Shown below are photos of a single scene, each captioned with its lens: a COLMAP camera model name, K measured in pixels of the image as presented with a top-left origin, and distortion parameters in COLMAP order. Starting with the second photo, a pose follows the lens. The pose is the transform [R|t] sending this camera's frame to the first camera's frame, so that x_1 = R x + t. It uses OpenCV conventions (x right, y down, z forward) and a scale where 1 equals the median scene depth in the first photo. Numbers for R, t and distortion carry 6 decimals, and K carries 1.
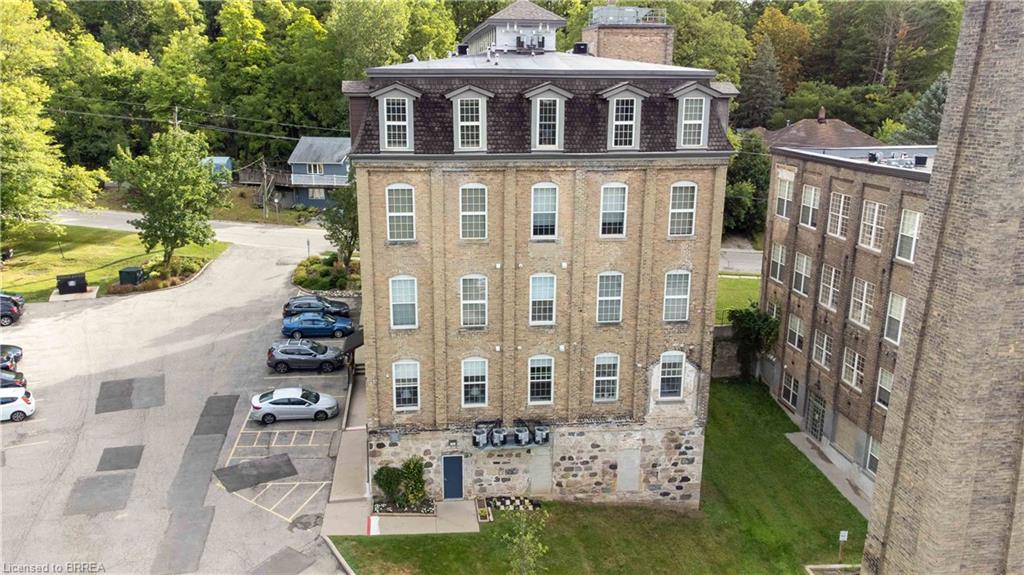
lens RADIAL K [[761.7, 0, 515.6], [0, 761.7, 293.1], [0, 0, 1]] dist [0.037441, 0.026913]
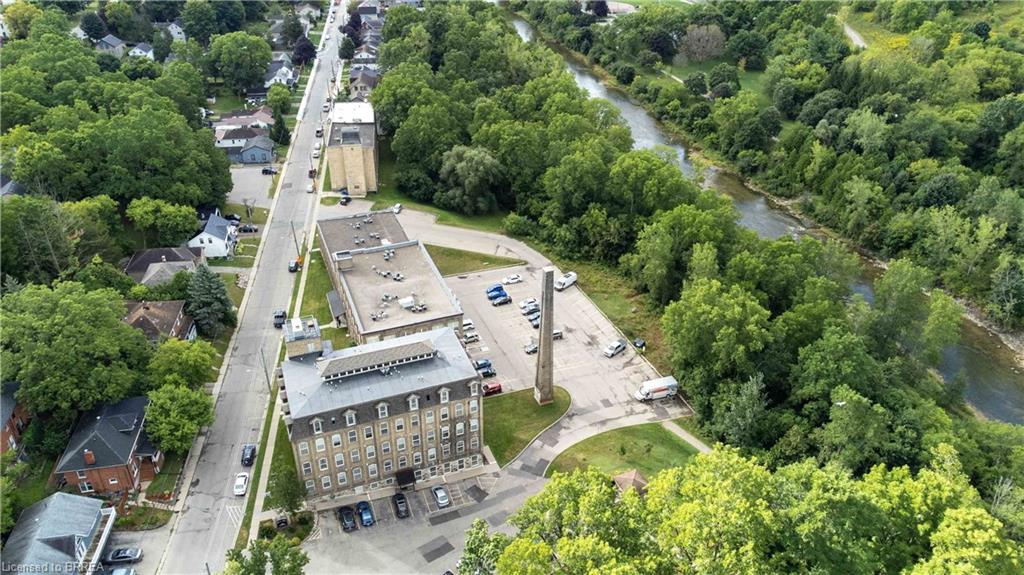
lens RADIAL K [[761.7, 0, 509.1], [0, 761.7, 287.4], [0, 0, 1]] dist [0.037441, 0.026913]
pose [[-0.233584, -0.511528, 0.826908, -2.804468], [0.248489, 0.790790, 0.559378, -2.425451], [-0.940049, 0.336140, -0.057607, 0.795269]]
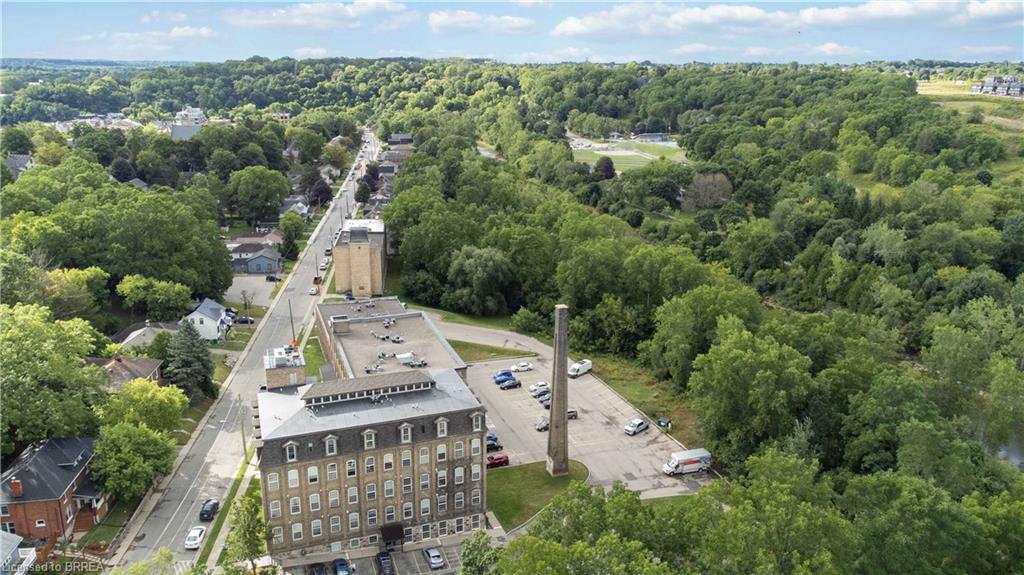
lens RADIAL K [[761.7, 0, 509.1], [0, 761.7, 286.9], [0, 0, 1]] dist [0.037441, 0.026913]
pose [[-0.217886, -0.282295, 0.934256, -2.812325], [0.245821, 0.910520, 0.332453, -1.626372], [-0.944509, 0.302097, -0.128995, 1.002711]]
